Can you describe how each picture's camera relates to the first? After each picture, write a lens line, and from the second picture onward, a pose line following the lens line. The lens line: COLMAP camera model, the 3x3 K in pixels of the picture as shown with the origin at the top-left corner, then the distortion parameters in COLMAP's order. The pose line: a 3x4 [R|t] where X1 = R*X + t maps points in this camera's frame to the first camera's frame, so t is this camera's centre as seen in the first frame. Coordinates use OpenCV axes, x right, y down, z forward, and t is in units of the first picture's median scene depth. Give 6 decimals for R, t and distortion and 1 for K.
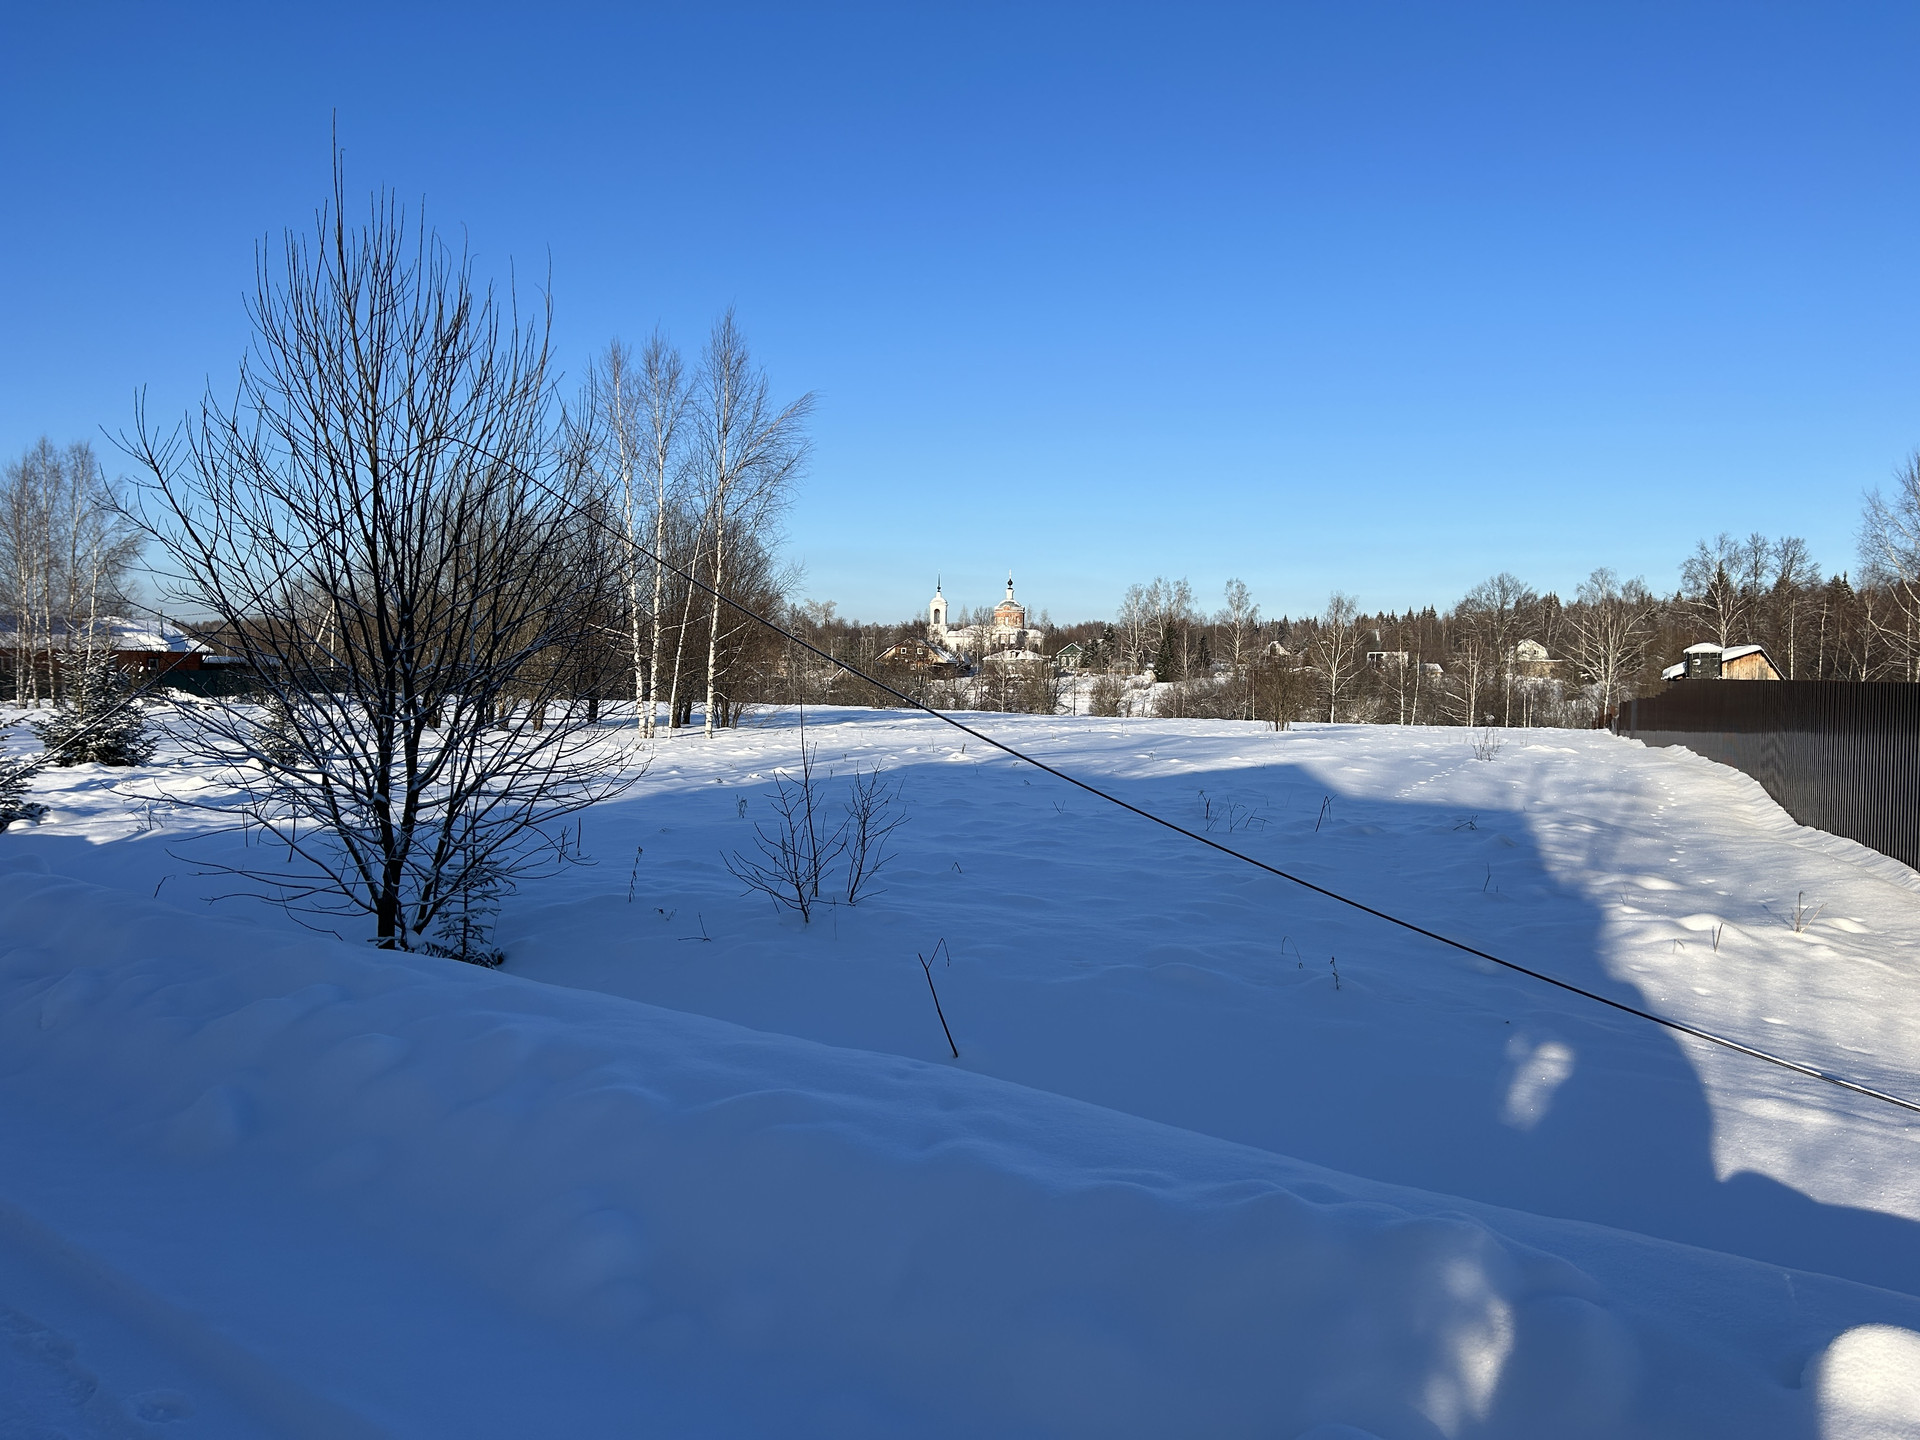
lens RADIAL K [[1393.2, 0, 960.0], [0, 1393.2, 720.0], [0, 0, 1]] dist [0.154161, -0.244109]
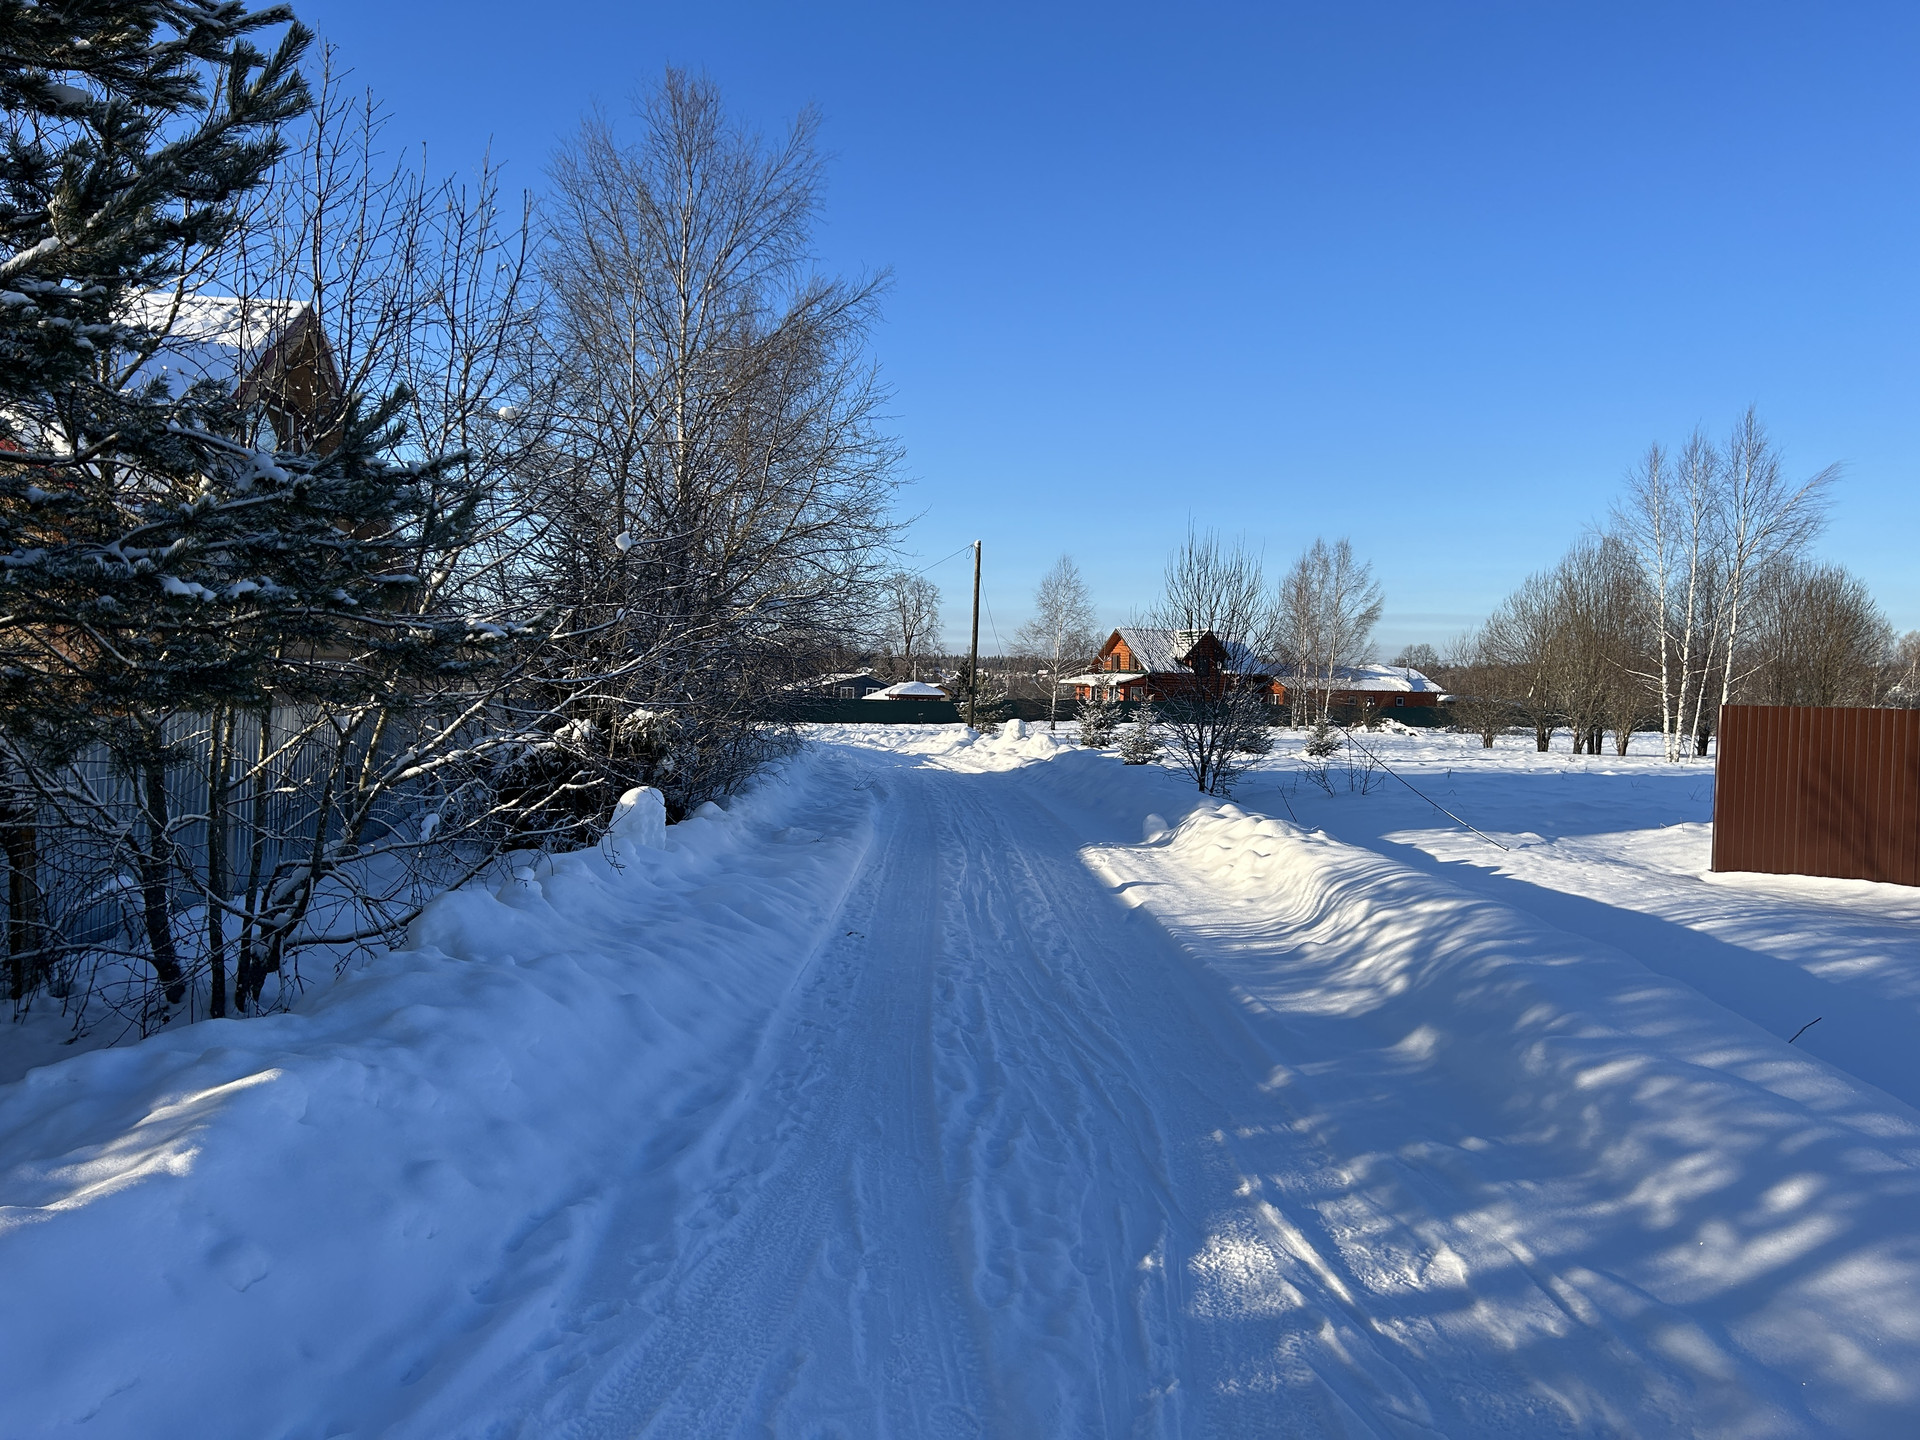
lens RADIAL K [[1395.0, 0, 976.4], [0, 1395.0, 718.3], [0, 0, 1]] dist [0.044529, -0.039491]
pose [[0.654195, 0.018151, -0.756108, 0.136384], [-0.040586, 0.999114, -0.011131, 0.005463], [0.755236, 0.037970, 0.654352, -0.113262]]
